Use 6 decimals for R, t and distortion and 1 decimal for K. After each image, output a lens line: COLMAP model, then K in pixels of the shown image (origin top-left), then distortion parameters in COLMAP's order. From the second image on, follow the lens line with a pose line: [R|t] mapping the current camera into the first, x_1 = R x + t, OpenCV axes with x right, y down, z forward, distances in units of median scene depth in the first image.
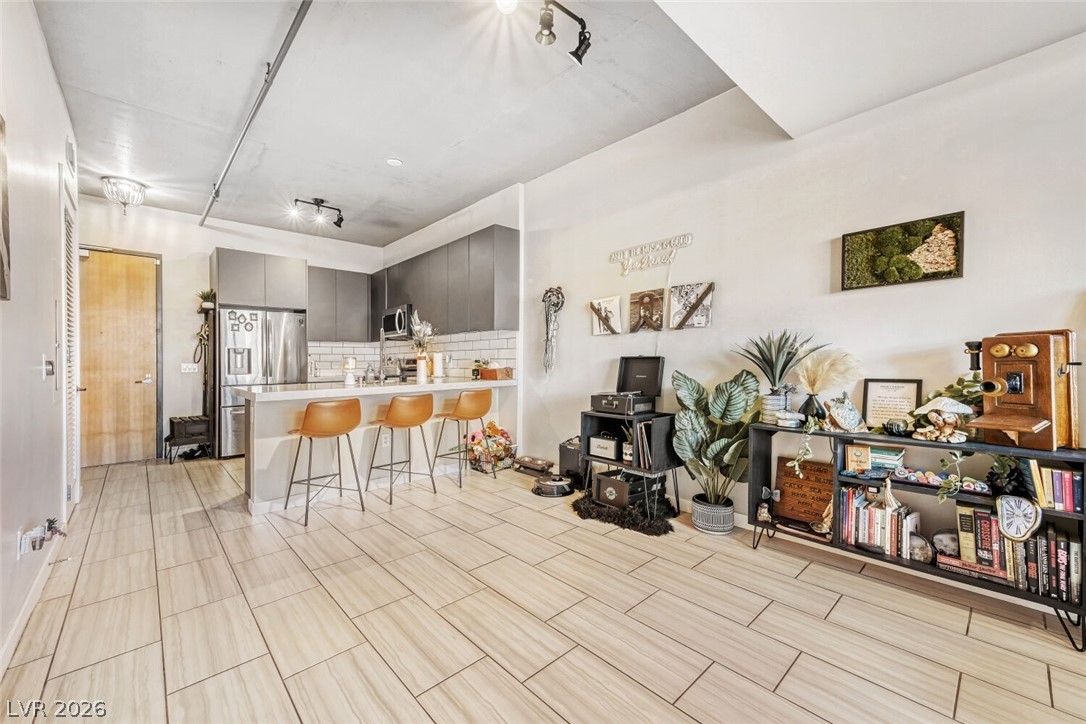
lens RADIAL K [[439.5, 0, 537.4], [0, 439.5, 359.0], [0, 0, 1]] dist [0.018461, 0.000077]
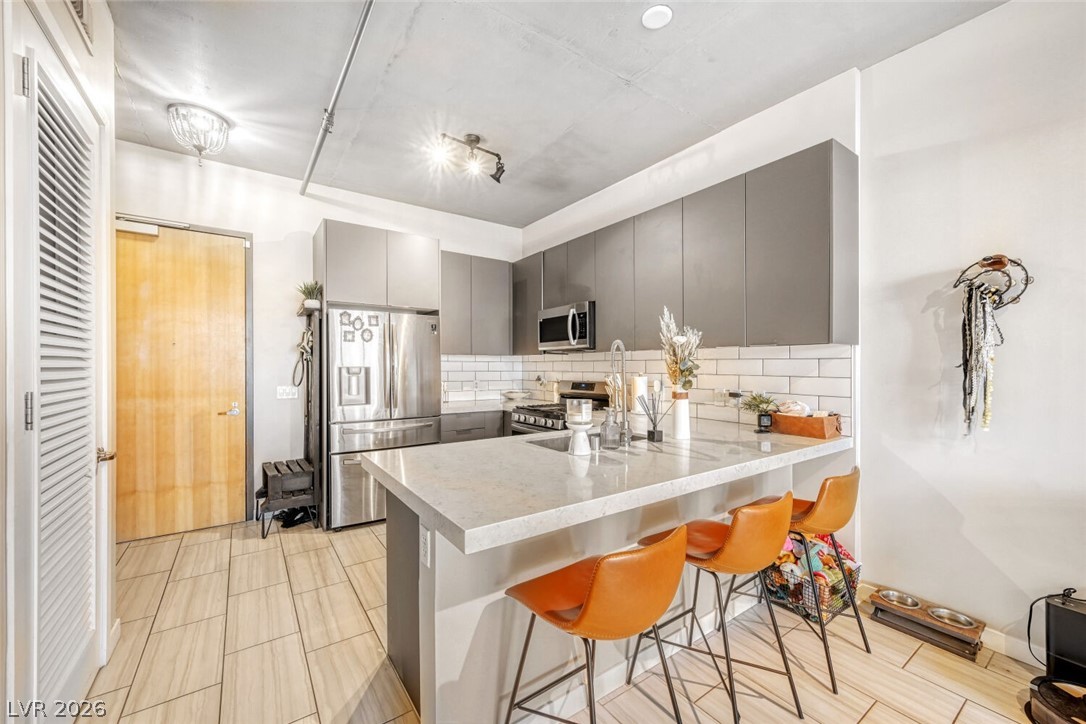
lens RADIAL K [[429.9, 0, 548.0], [0, 429.9, 369.5], [0, 0, 1]] dist [0.006242, -0.000123]
pose [[0.993507, 0.011999, -0.113140, -0.306749], [-0.010204, 0.999813, 0.016435, -0.034704], [0.113316, -0.015174, 0.993443, 0.382318]]
